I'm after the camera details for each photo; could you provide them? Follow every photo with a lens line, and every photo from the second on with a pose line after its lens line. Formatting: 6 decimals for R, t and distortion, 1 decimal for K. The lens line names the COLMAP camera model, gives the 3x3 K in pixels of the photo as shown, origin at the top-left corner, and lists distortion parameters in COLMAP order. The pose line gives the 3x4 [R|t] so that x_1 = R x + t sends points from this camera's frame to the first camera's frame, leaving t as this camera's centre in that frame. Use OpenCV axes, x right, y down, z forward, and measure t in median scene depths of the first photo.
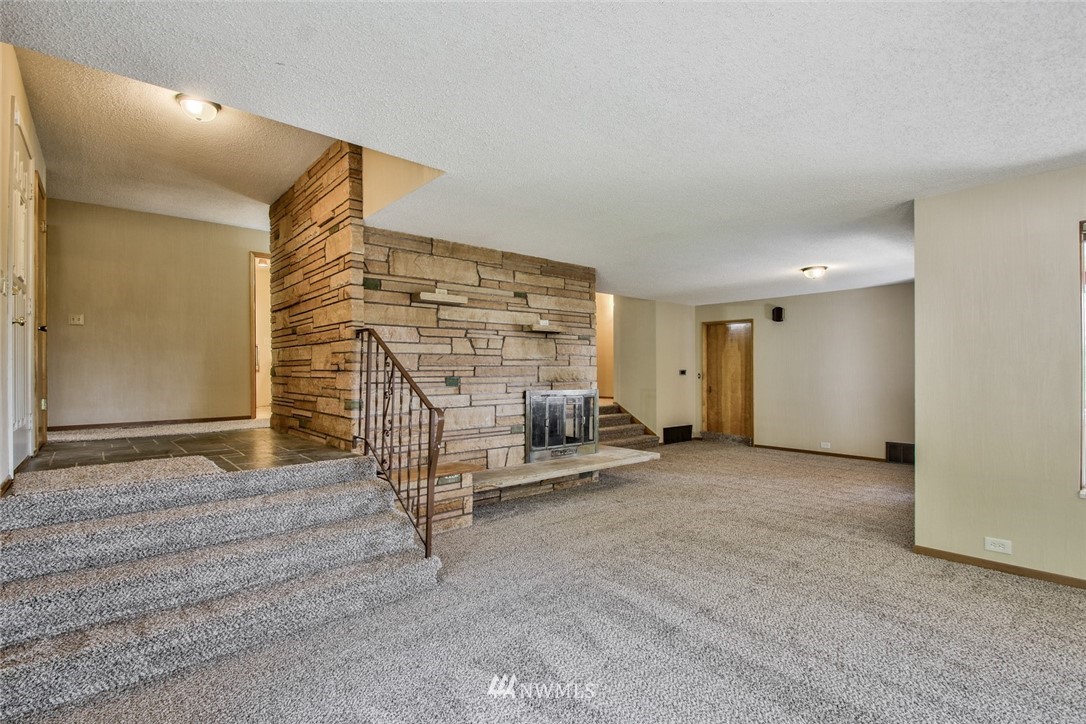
lens RADIAL K [[509.7, 0, 533.8], [0, 509.7, 366.2], [0, 0, 1]] dist [0.017823, -0.016877]
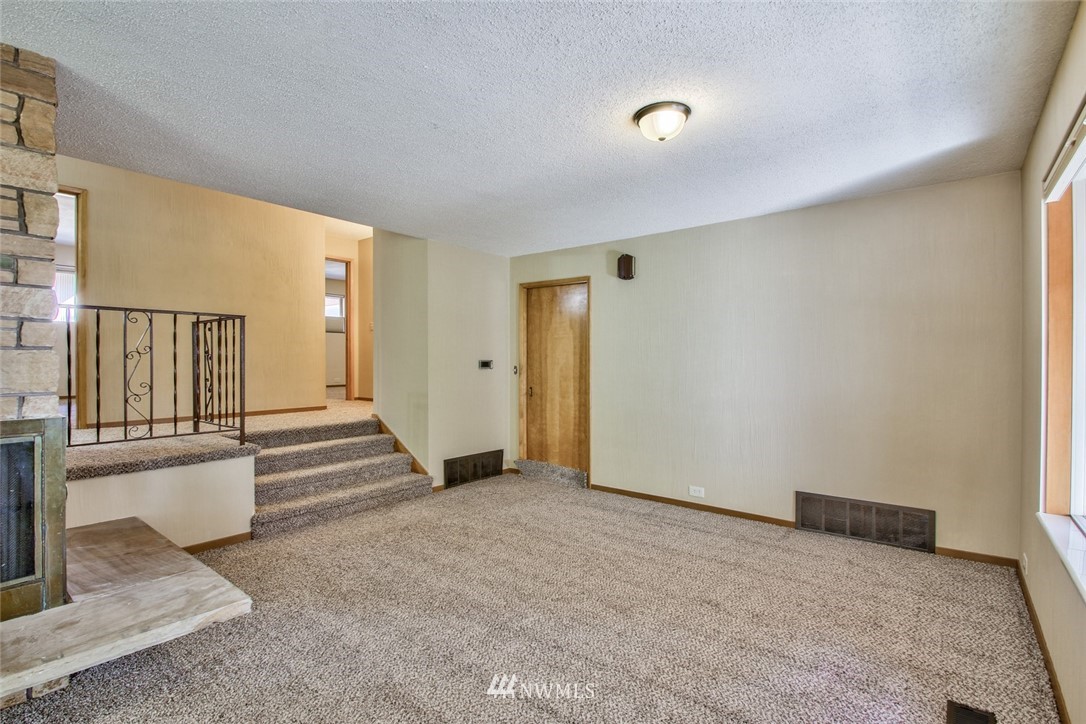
lens RADIAL K [[509.7, 0, 533.8], [0, 509.7, 366.2], [0, 0, 1]] dist [0.017823, -0.016877]
pose [[0.983981, -0.000589, 0.178274, 0.254370], [-0.002865, 0.999813, 0.019113, 0.002368], [-0.178252, -0.019318, 0.983795, 0.416114]]
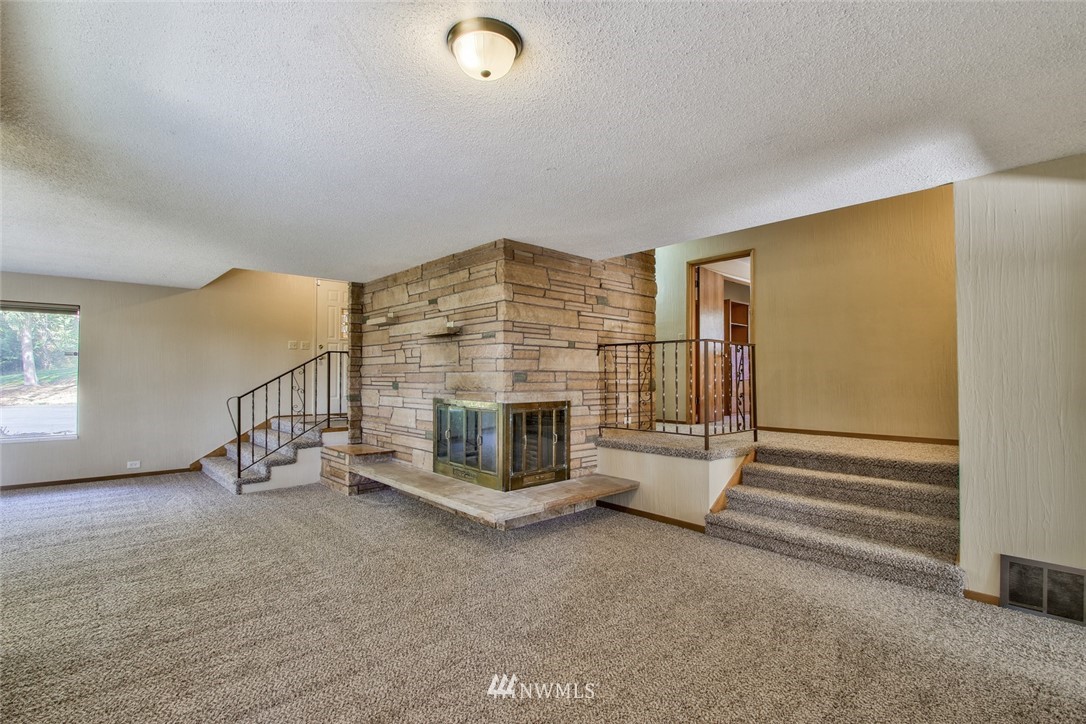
lens RADIAL K [[509.7, 0, 533.8], [0, 509.7, 366.2], [0, 0, 1]] dist [0.017823, -0.016877]
pose [[0.030376, -0.018387, -0.999369, 0.584072], [0.004779, 0.999822, -0.018250, 0.003904], [0.999527, -0.004222, 0.030459, 0.698141]]
